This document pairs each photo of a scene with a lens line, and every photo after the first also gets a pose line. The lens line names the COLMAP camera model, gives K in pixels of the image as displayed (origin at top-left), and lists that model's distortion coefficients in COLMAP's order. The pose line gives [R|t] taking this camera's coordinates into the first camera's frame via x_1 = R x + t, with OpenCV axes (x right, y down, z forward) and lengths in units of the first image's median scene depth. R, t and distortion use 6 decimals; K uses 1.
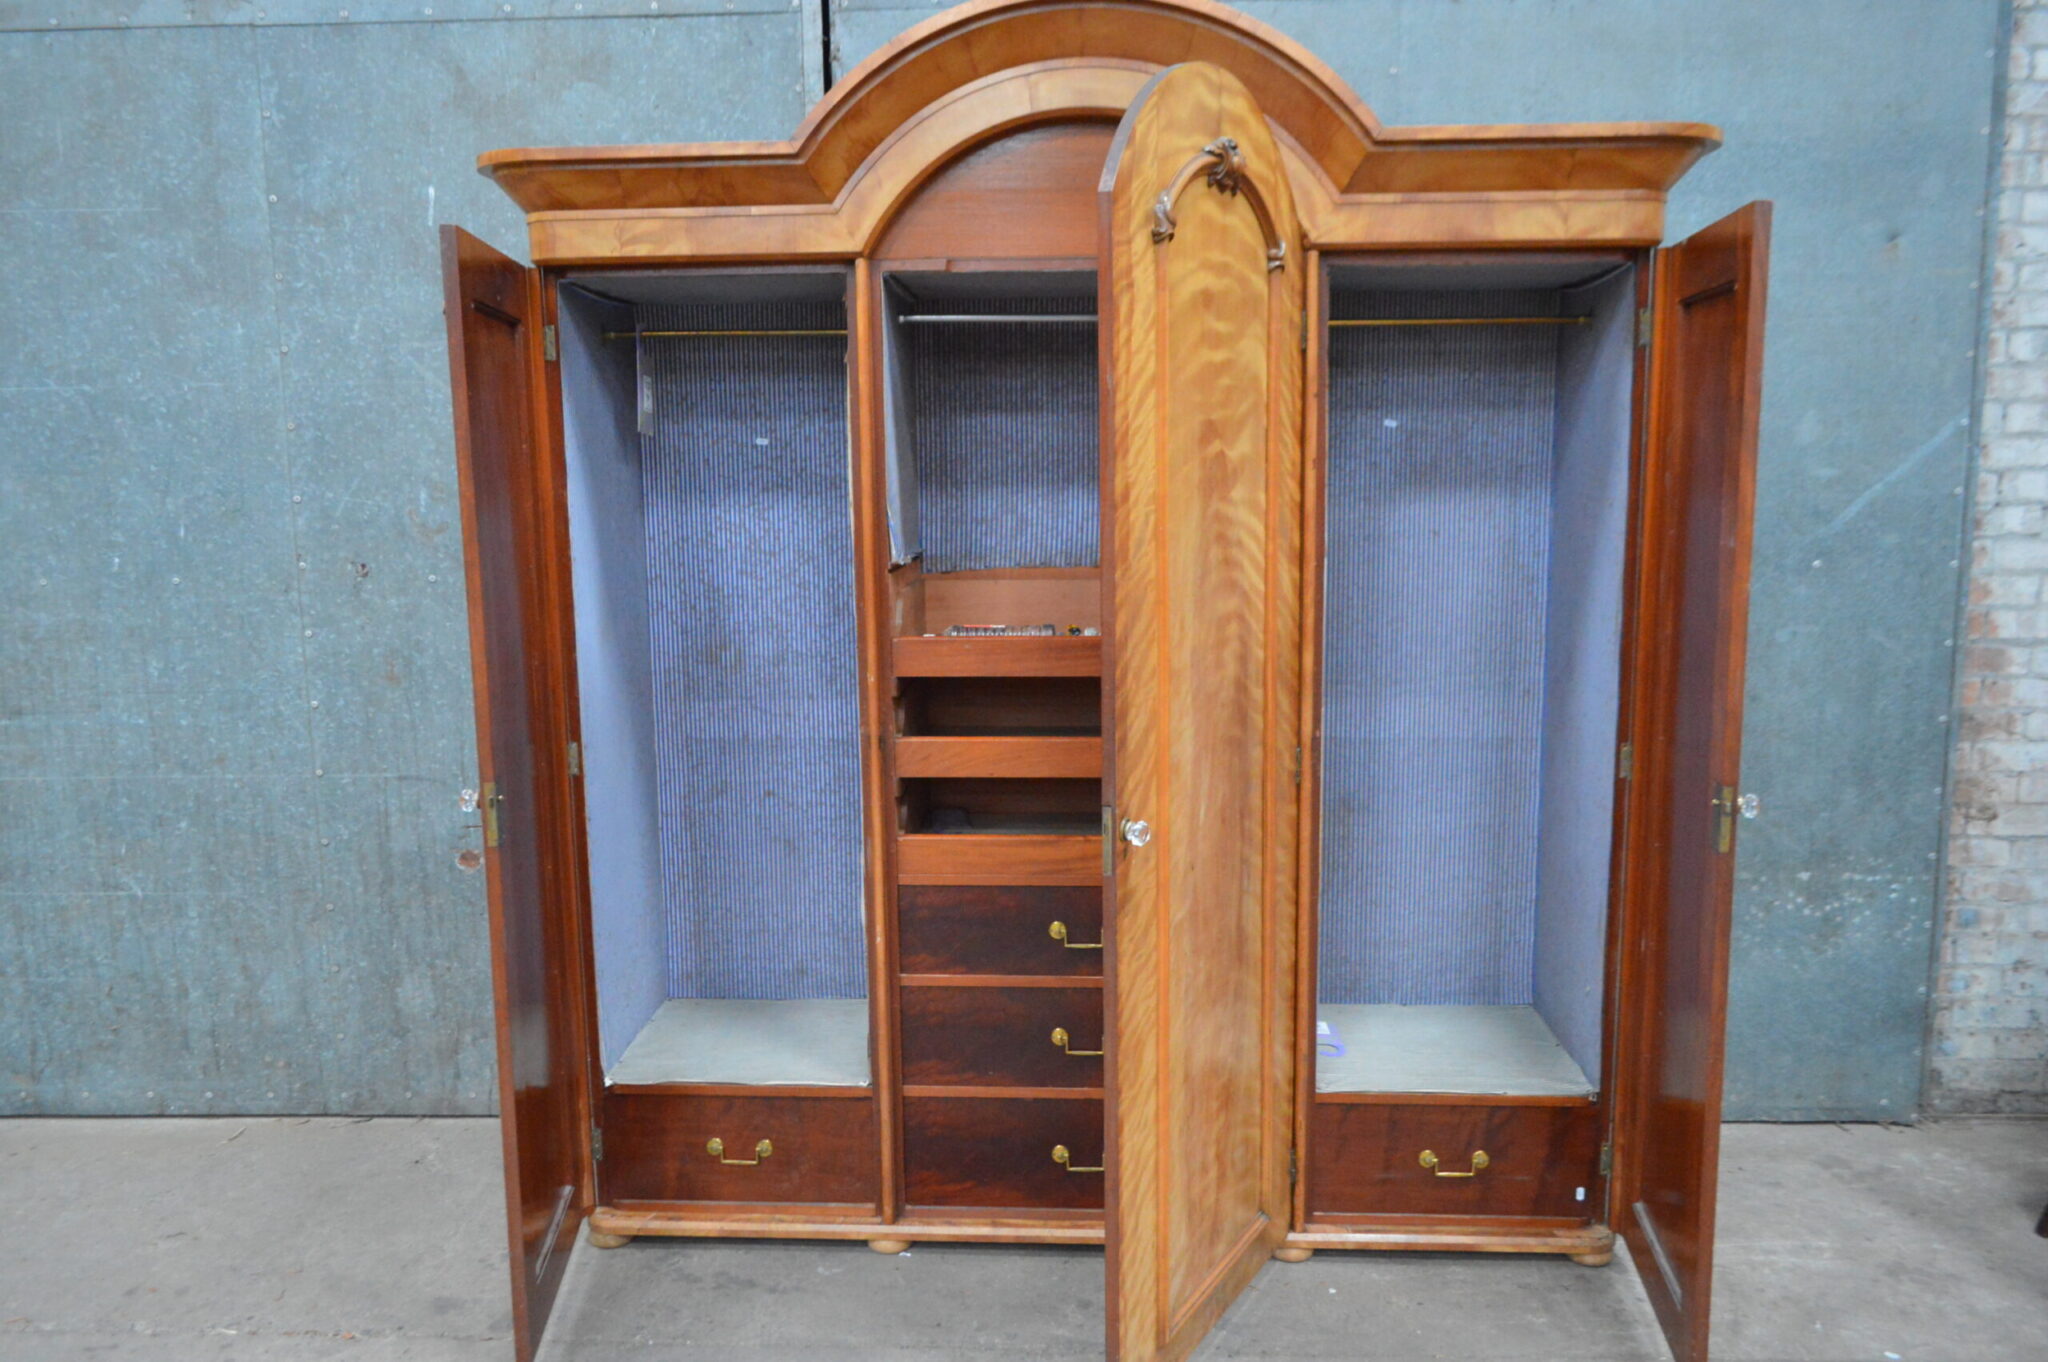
lens RADIAL K [[1606.2, 0, 1015.5], [0, 1606.2, 704.1], [0, 0, 1]] dist [-0.016347, 0.002037]
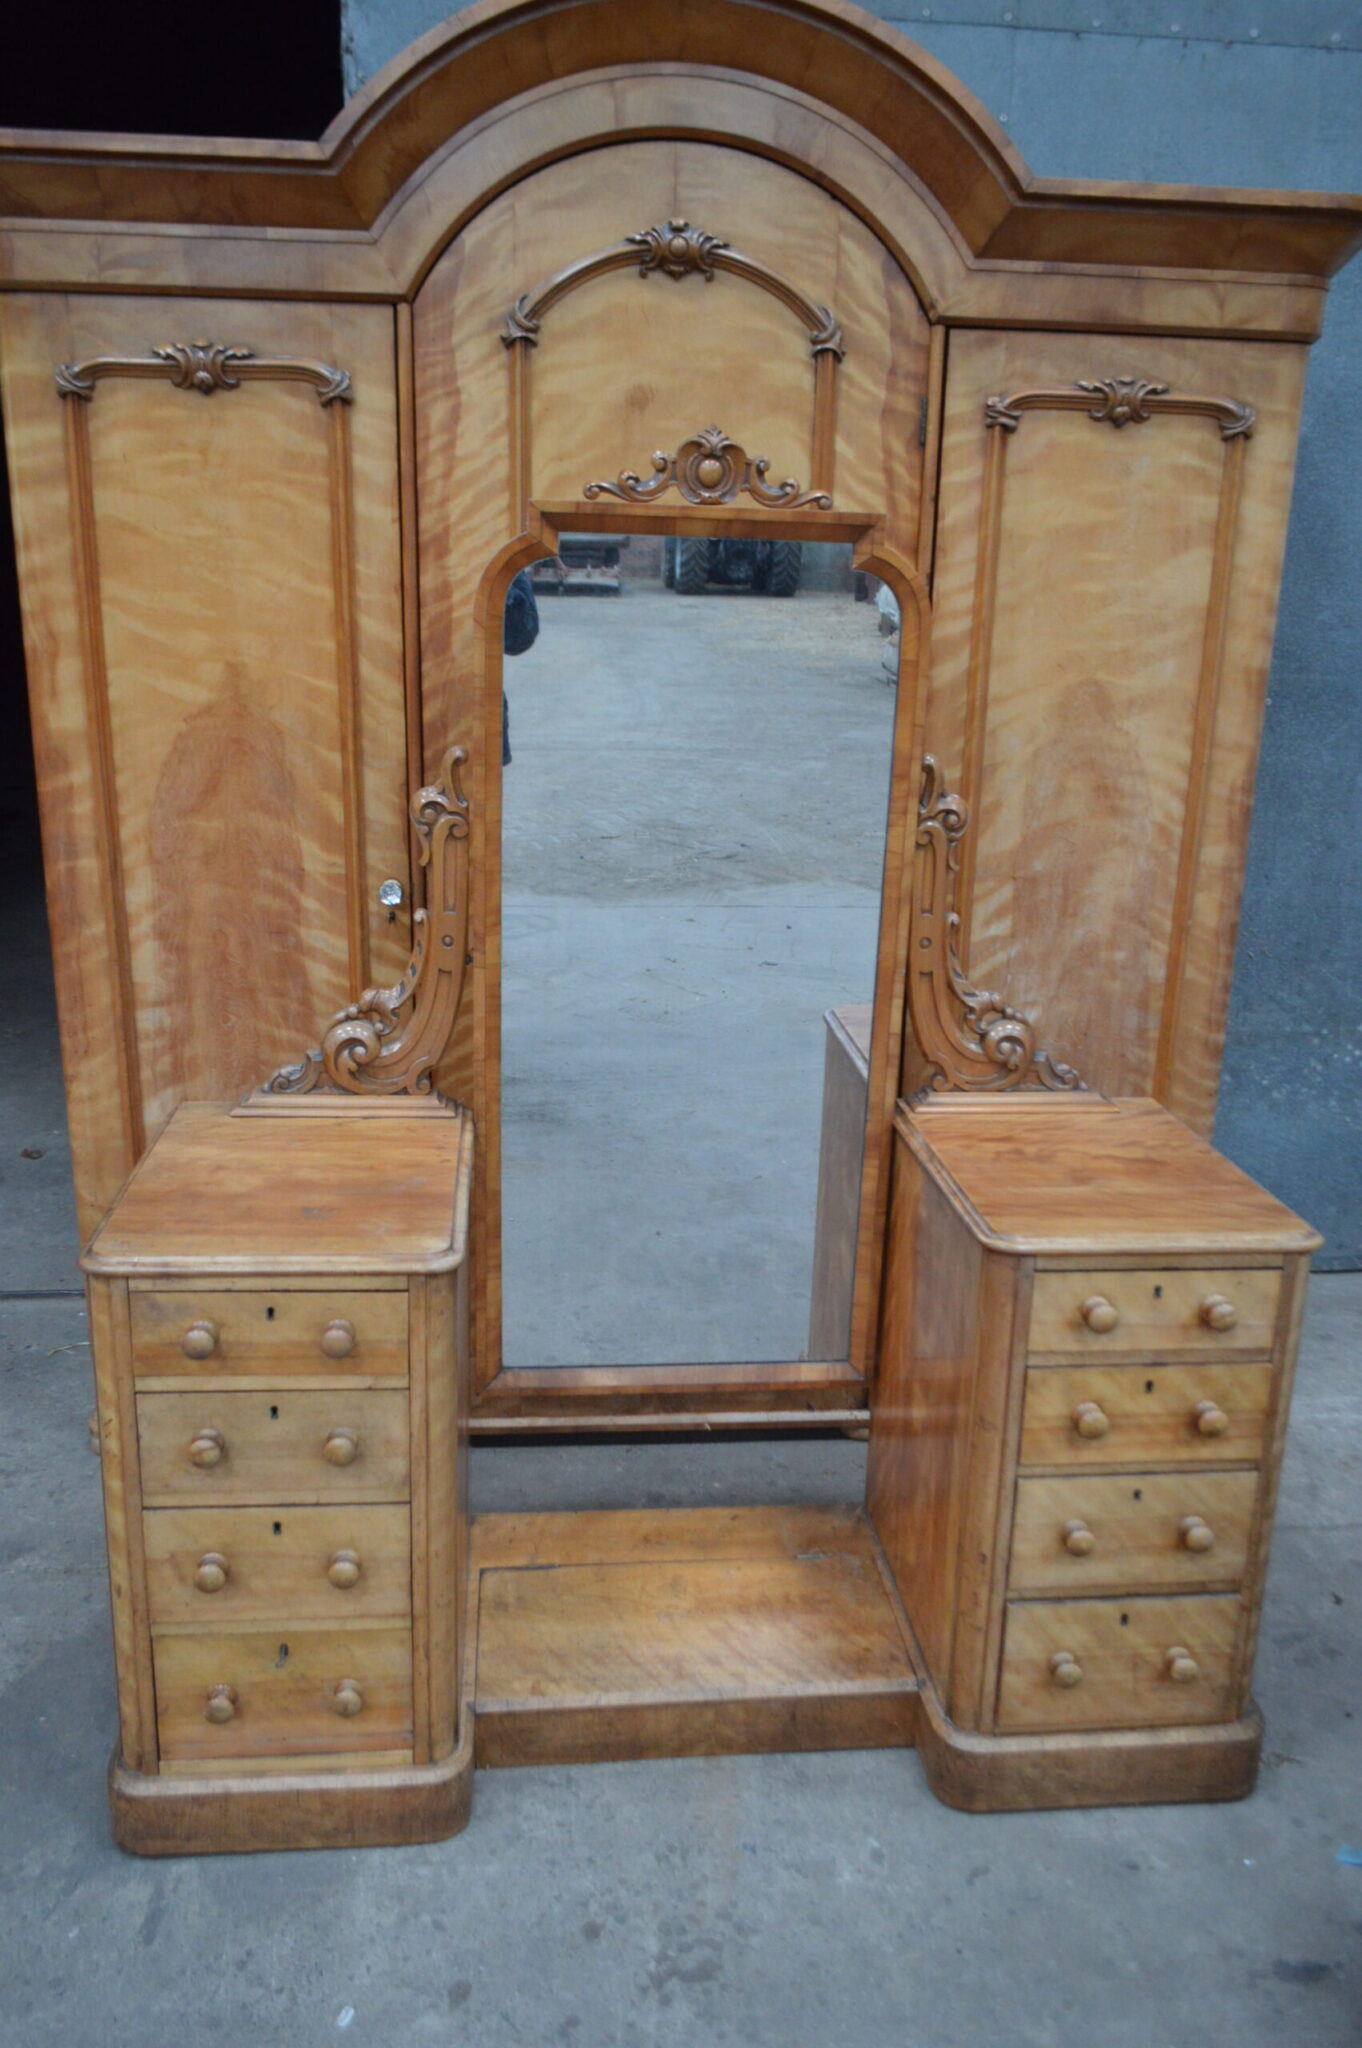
lens RADIAL K [[1606.2, 0, 697.0], [0, 1606.2, 1036.3], [0, 0, 1]] dist [-0.016347, 0.002037]
pose [[0.988869, -0.006572, 0.148646, -0.067486], [-0.013537, 0.990907, 0.133863, -0.016047], [-0.148174, -0.134385, 0.979788, 0.114597]]
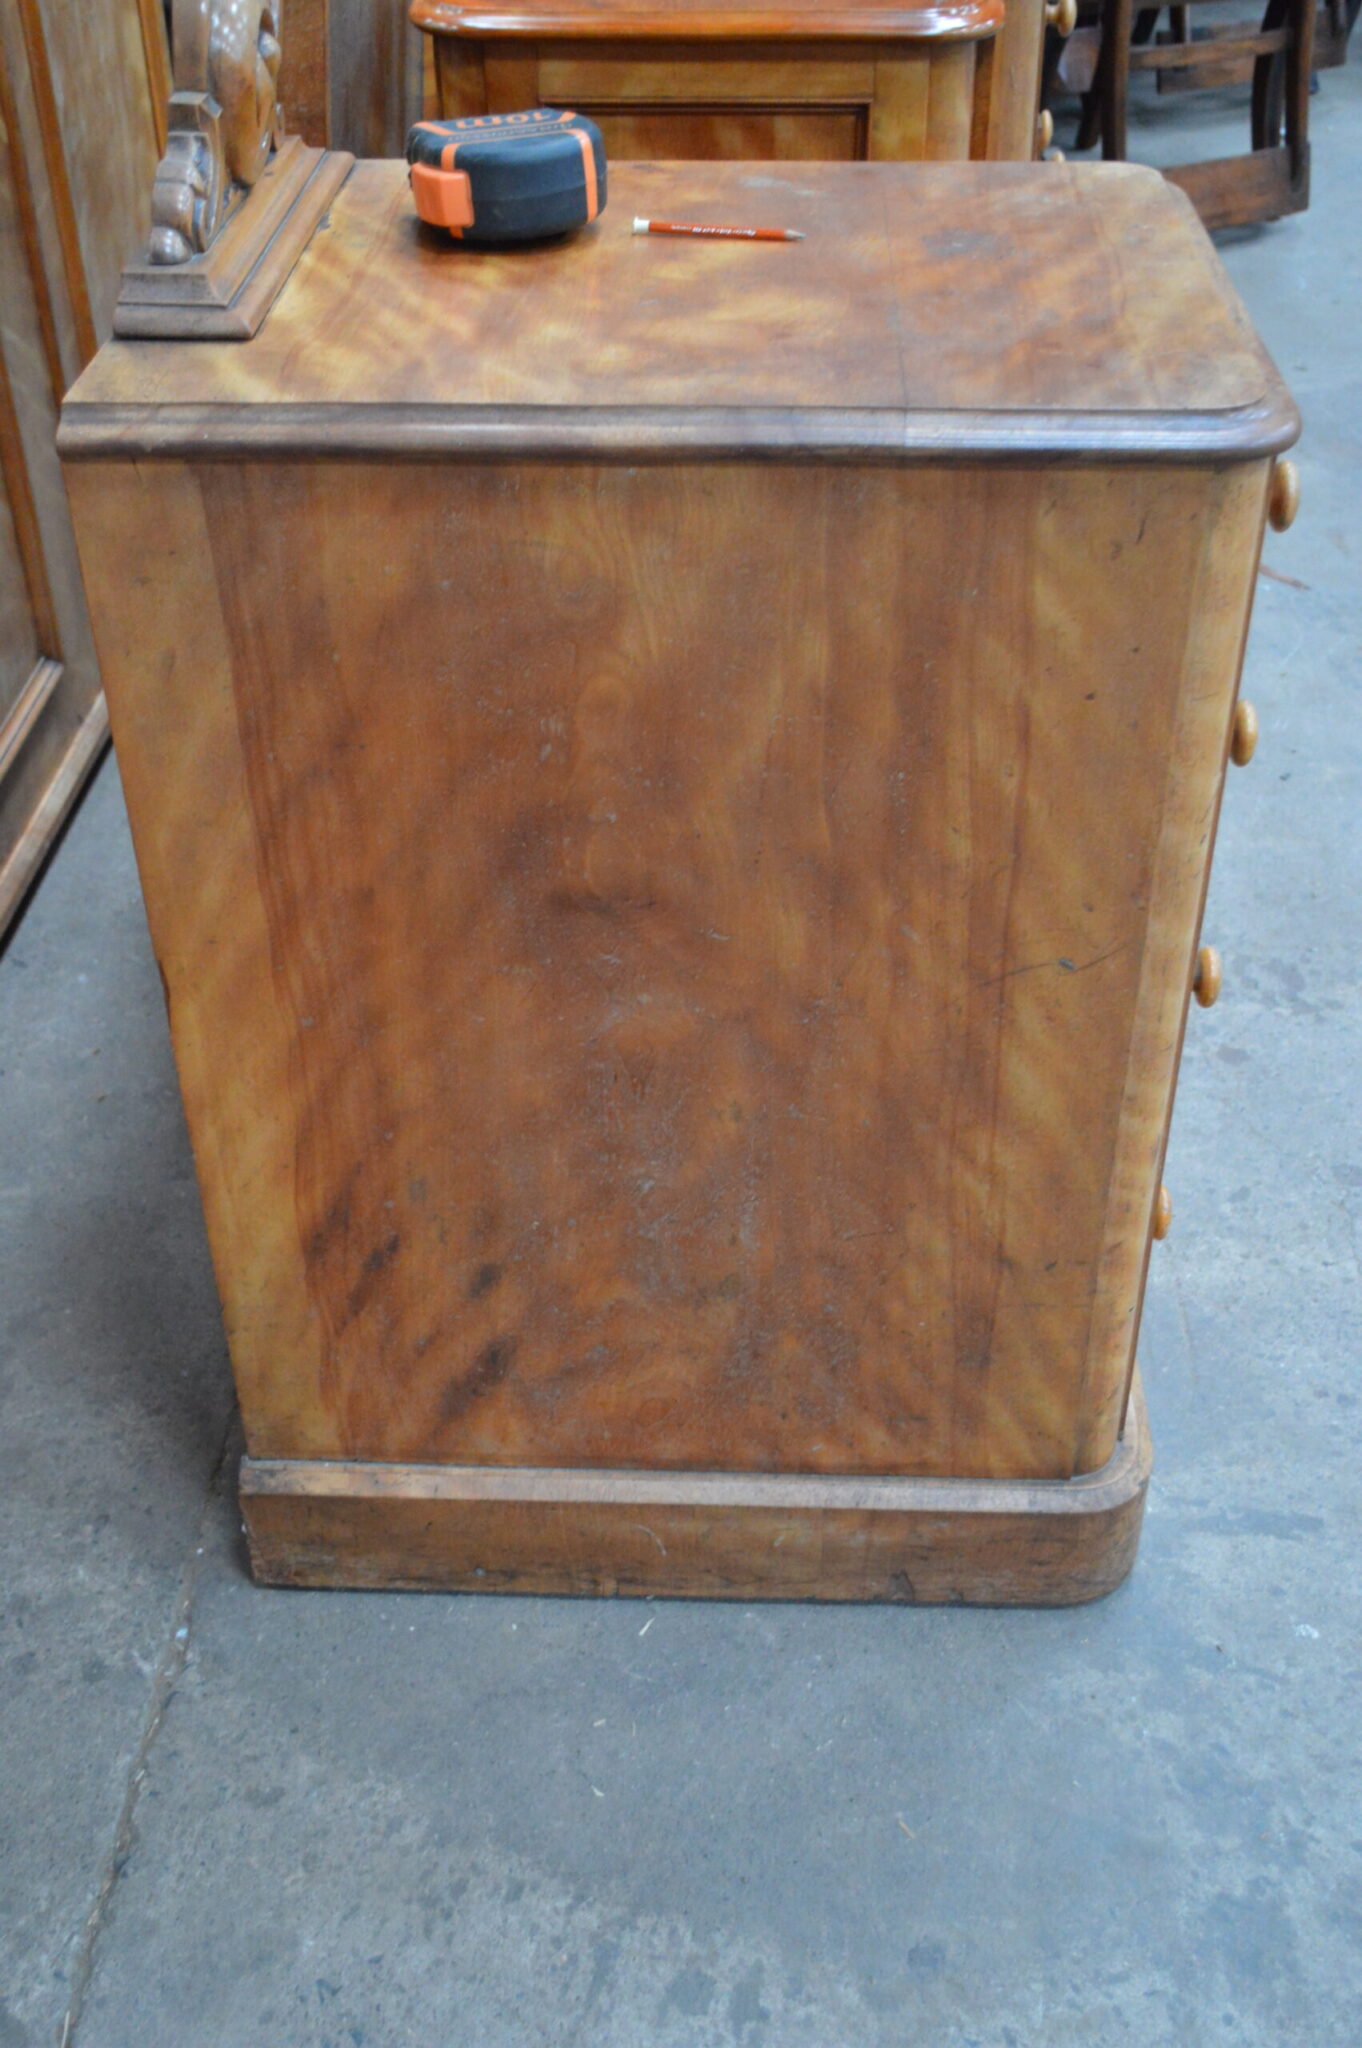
lens RADIAL K [[2193.4, 0, 681.0], [0, 2193.4, 1024.0], [0, 0, 1]] dist [-0.000591, -0.015059]
pose [[0.001631, -0.596647, 0.802502, -0.502309], [0.152078, 0.793316, 0.589509, 0.013300], [-0.988367, 0.121082, 0.092031, 0.763476]]
